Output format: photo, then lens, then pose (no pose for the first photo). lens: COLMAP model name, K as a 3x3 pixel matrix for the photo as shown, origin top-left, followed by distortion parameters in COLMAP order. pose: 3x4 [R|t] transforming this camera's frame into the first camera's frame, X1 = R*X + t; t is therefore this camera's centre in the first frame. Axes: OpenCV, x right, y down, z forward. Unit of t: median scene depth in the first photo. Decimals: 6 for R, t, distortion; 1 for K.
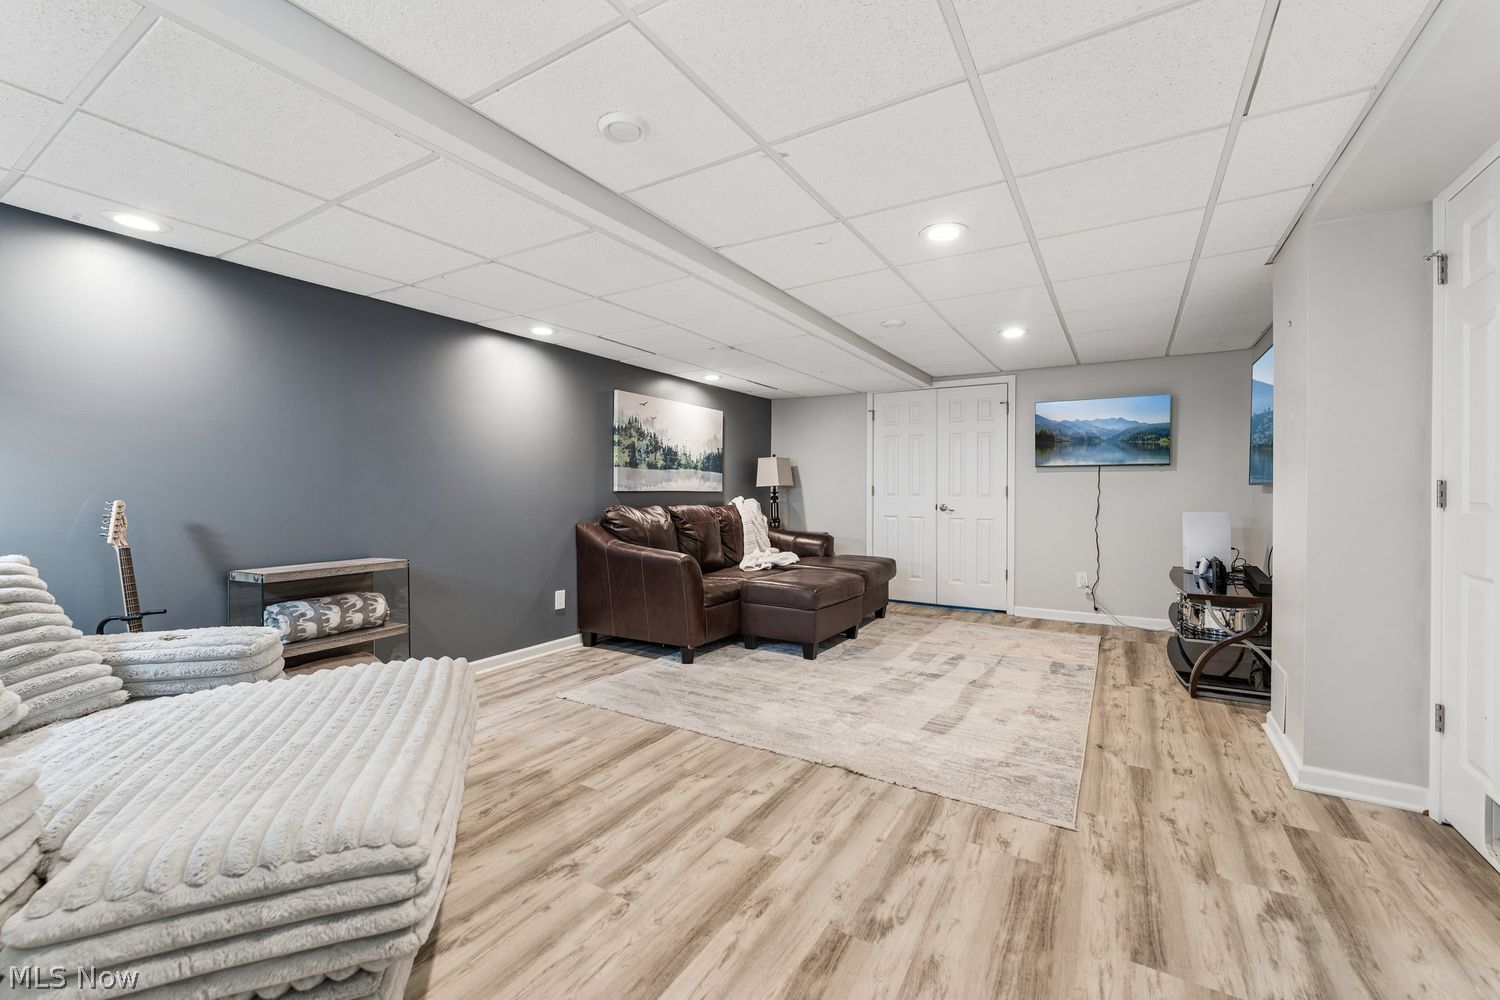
lens RADIAL K [[612.5, 0, 743.0], [0, 612.5, 495.5], [0, 0, 1]] dist [-0.002280, -0.000208]
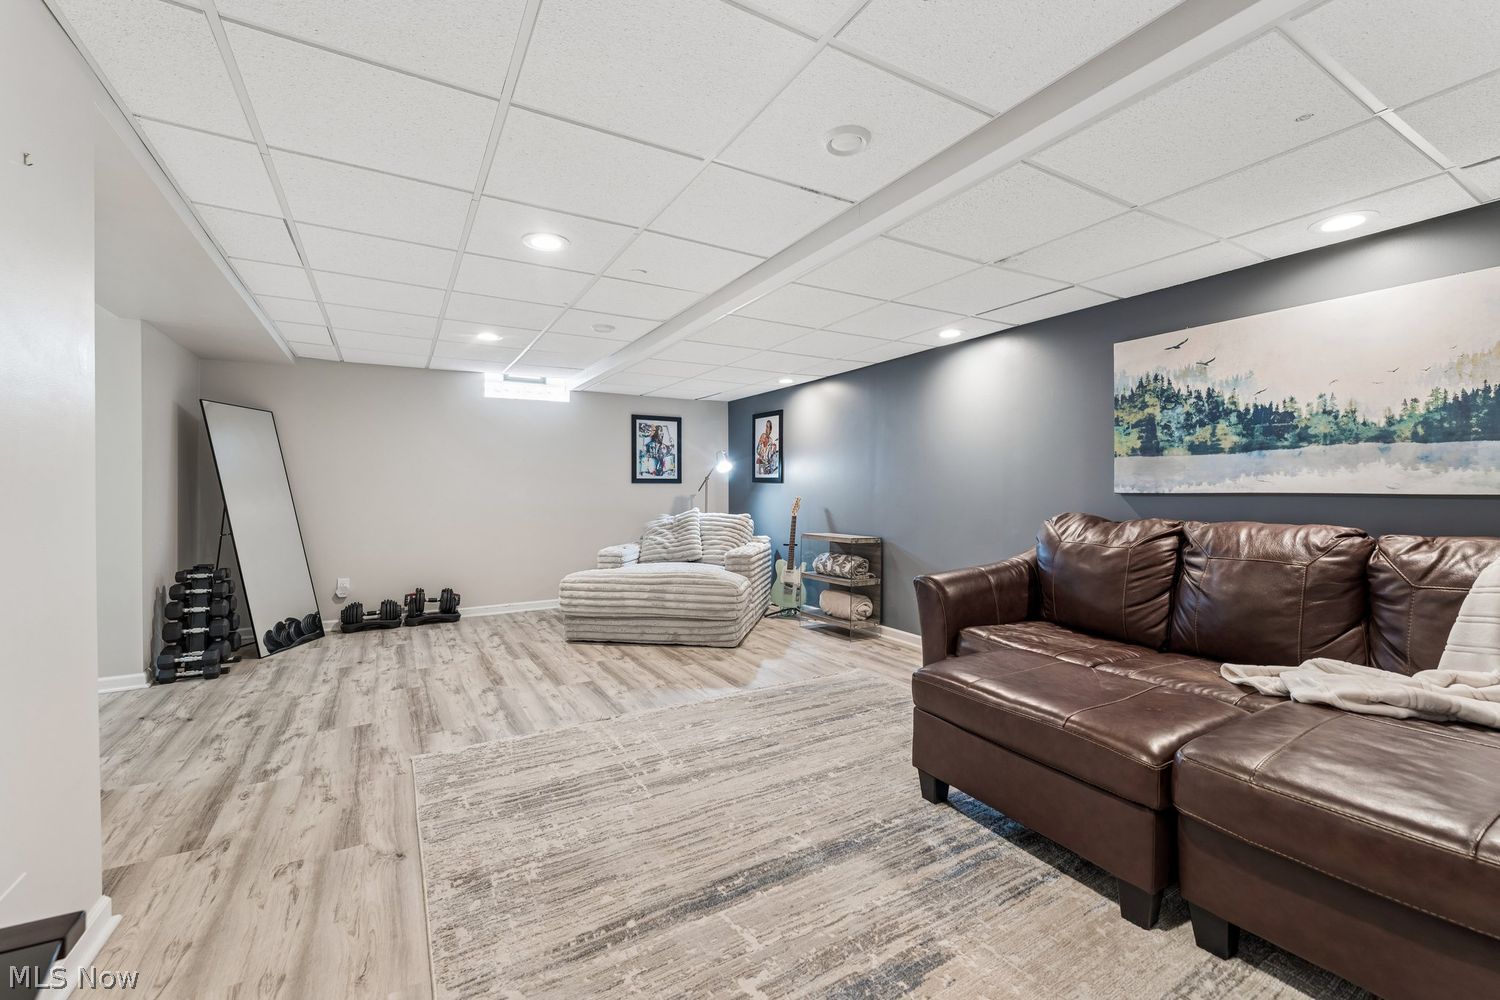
lens RADIAL K [[612.5, 0, 754.1], [0, 612.5, 498.3], [0, 0, 1]] dist [-0.002280, -0.000208]
pose [[-0.459446, 0.009069, -0.888159, 1.126819], [-0.006768, 0.999883, 0.013711, -0.015165], [0.888180, 0.012310, -0.459331, 1.858589]]
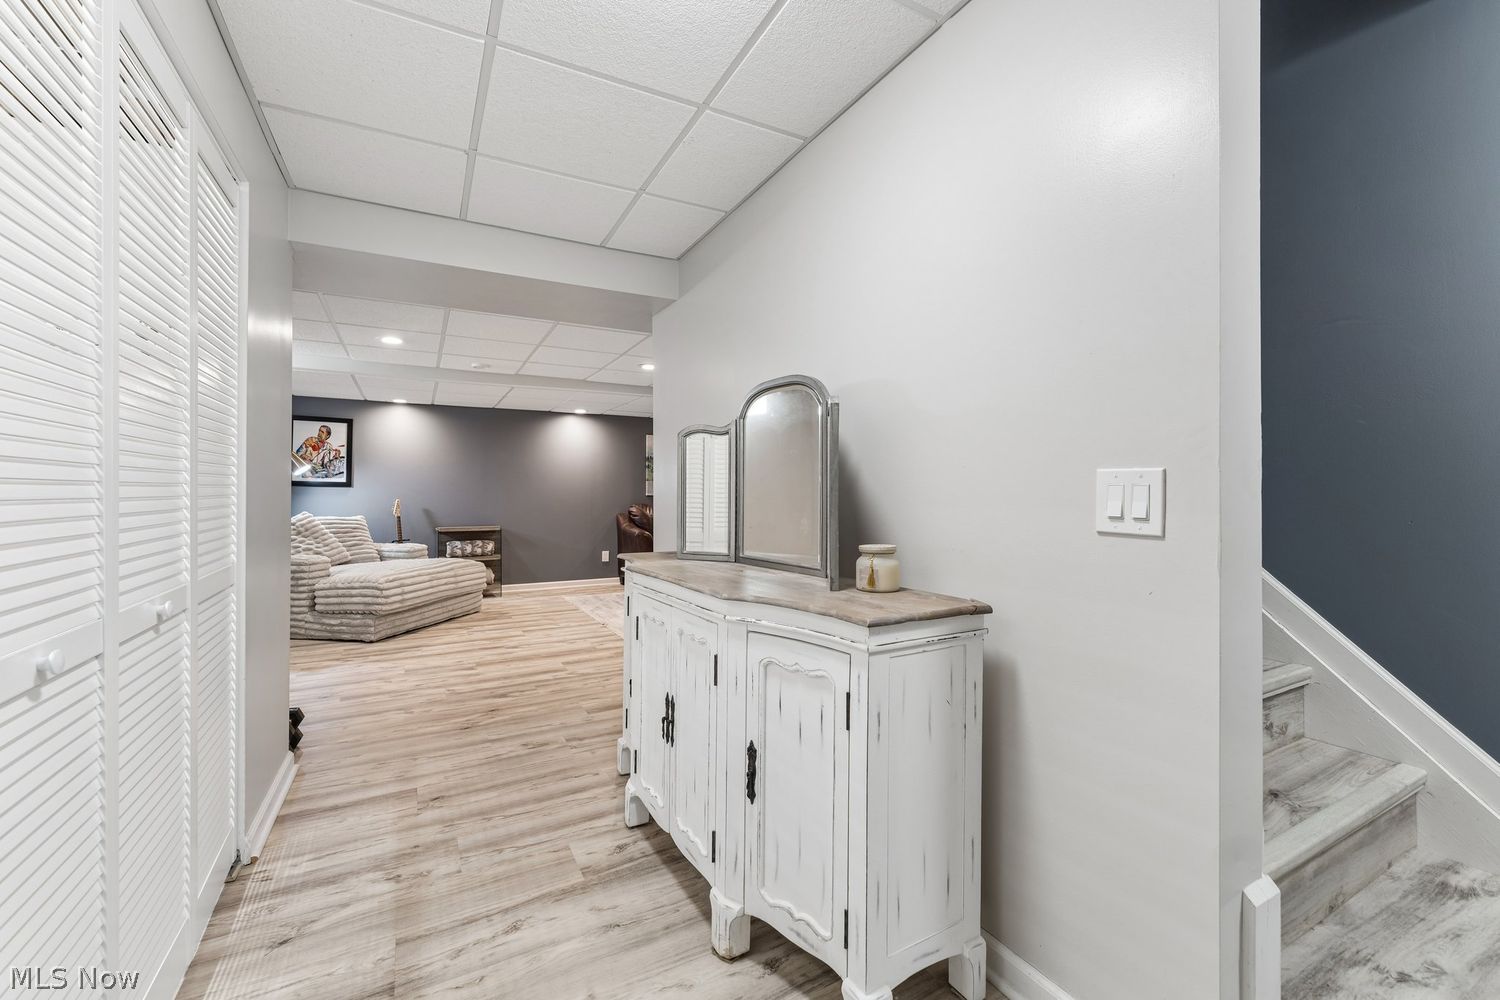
lens RADIAL K [[612.5, 0, 749.5], [0, 612.5, 497.0], [0, 0, 1]] dist [-0.002280, -0.000208]
pose [[0.869776, -0.003707, -0.493432, 1.677163], [0.000976, 0.999983, -0.005791, 0.014472], [0.493445, 0.004555, 0.869765, -0.612400]]
